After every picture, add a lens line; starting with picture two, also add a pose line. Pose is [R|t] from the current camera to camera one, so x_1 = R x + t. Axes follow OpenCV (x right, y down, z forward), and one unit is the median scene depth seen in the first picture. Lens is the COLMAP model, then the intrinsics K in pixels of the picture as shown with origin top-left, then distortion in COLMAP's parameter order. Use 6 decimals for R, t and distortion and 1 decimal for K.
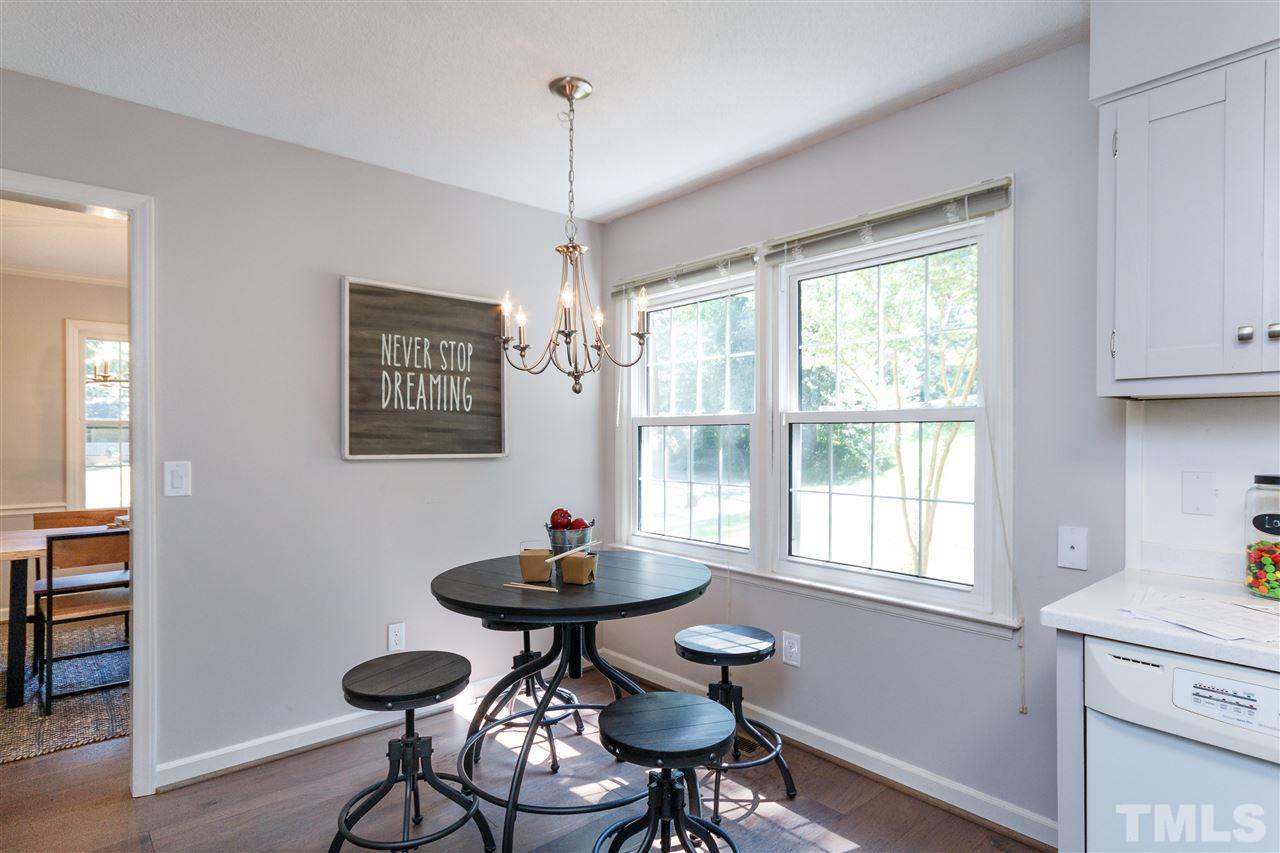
lens RADIAL K [[684.6, 0, 628.1], [0, 684.6, 439.9], [0, 0, 1]] dist [0.011472, 0.000882]
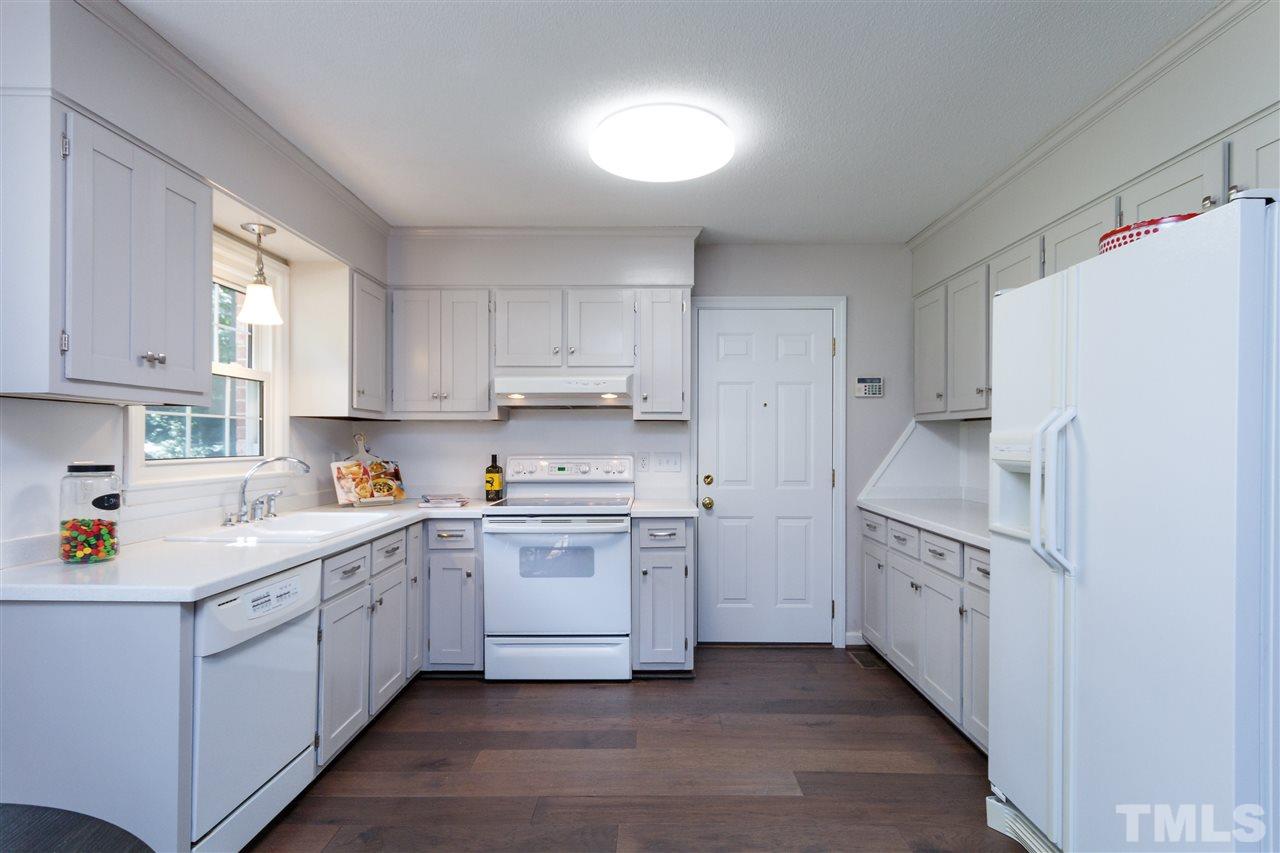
lens RADIAL K [[684.6, 0, 645.4], [0, 684.6, 440.5], [0, 0, 1]] dist [0.011472, 0.000882]
pose [[-0.753269, -0.001409, 0.657711, -0.484538], [0.003392, 0.999976, 0.006027, 0.002187], [-0.657703, 0.006771, -0.753247, 0.953891]]
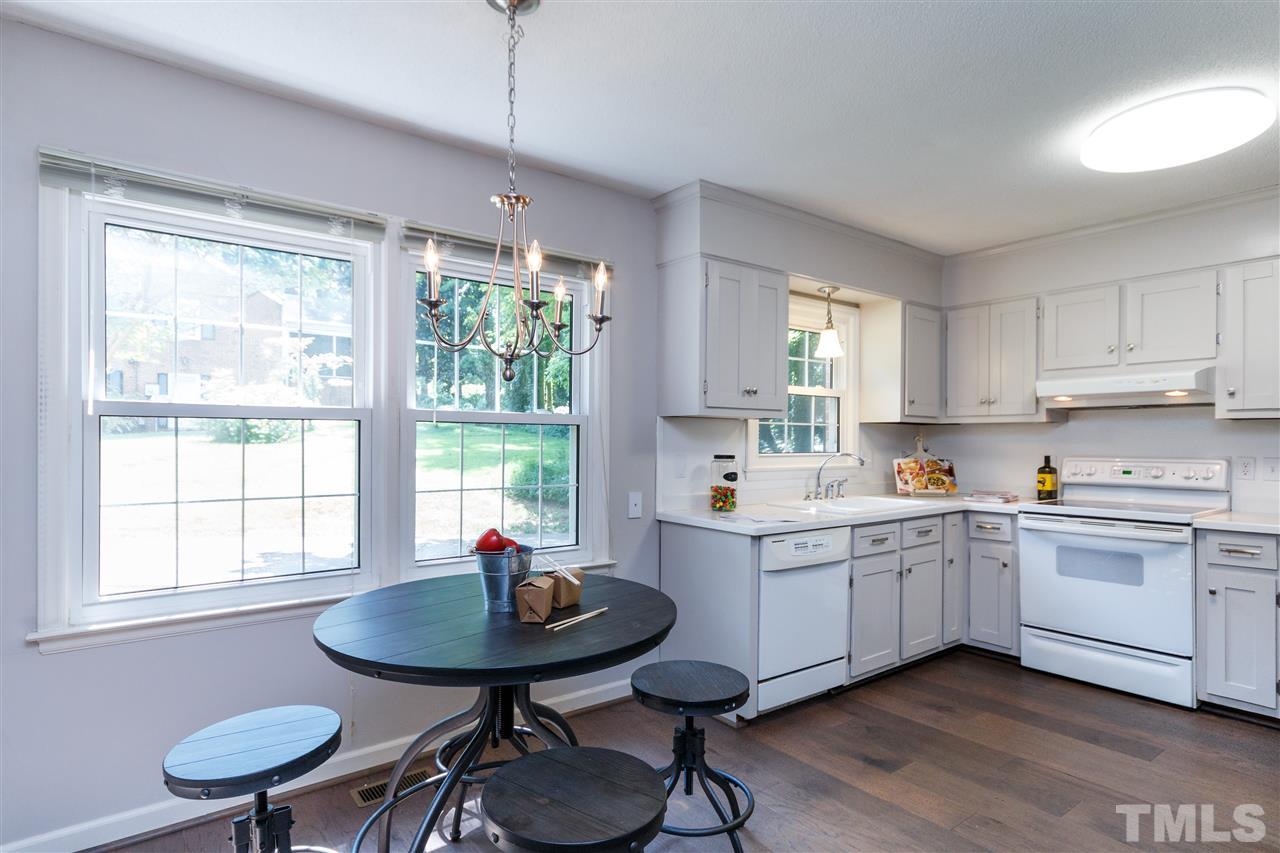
lens RADIAL K [[684.6, 0, 640.6], [0, 684.6, 440.1], [0, 0, 1]] dist [0.011472, 0.000882]
pose [[0.050807, 0.000077, 0.998709, -0.916109], [0.002923, 0.999996, -0.000226, 0.004002], [-0.998704, 0.002931, 0.050806, 0.856976]]
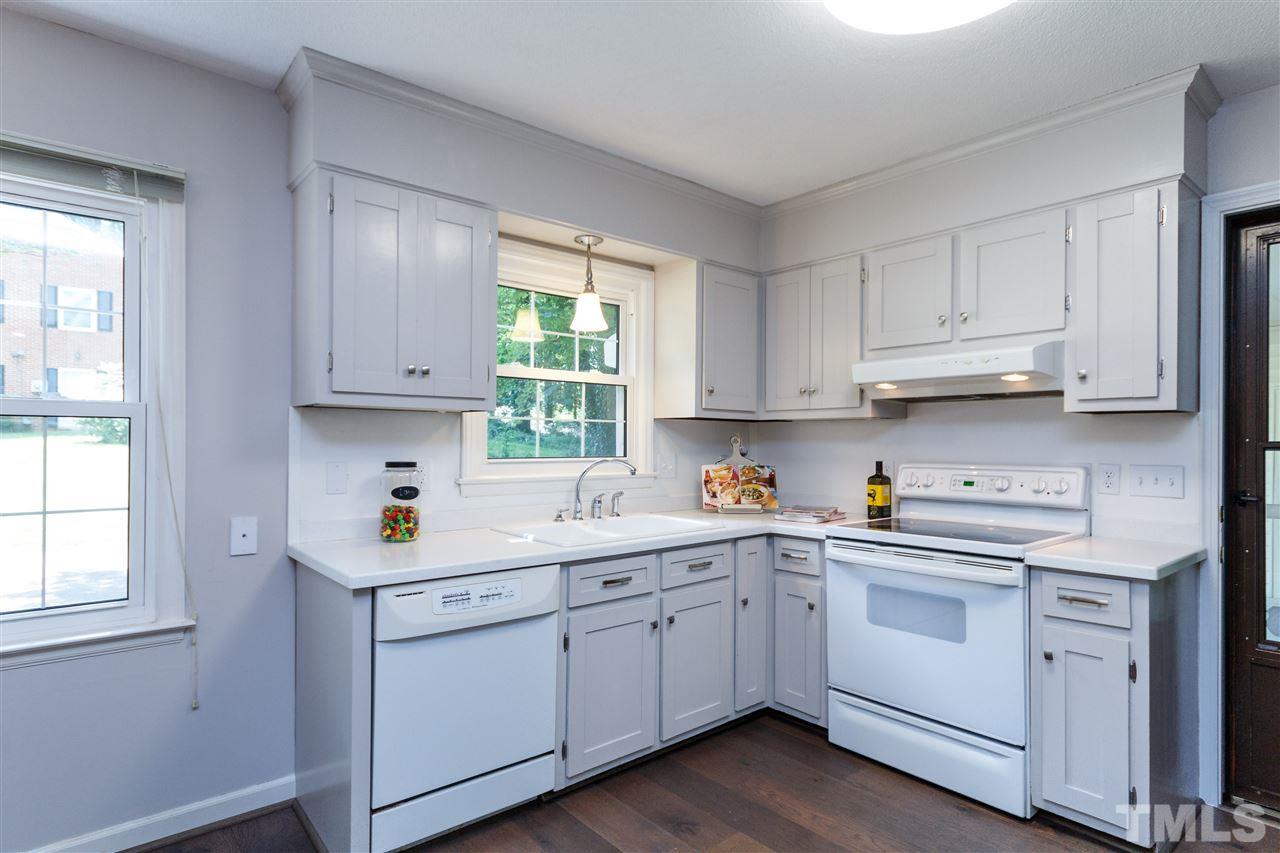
lens RADIAL K [[684.6, 0, 642.6], [0, 684.6, 439.1], [0, 0, 1]] dist [0.011472, 0.000882]
pose [[0.000958, 0.002834, 0.999996, -0.434551], [0.002460, 0.999993, -0.002836, 0.005406], [-0.999997, 0.002462, 0.000951, 0.339143]]
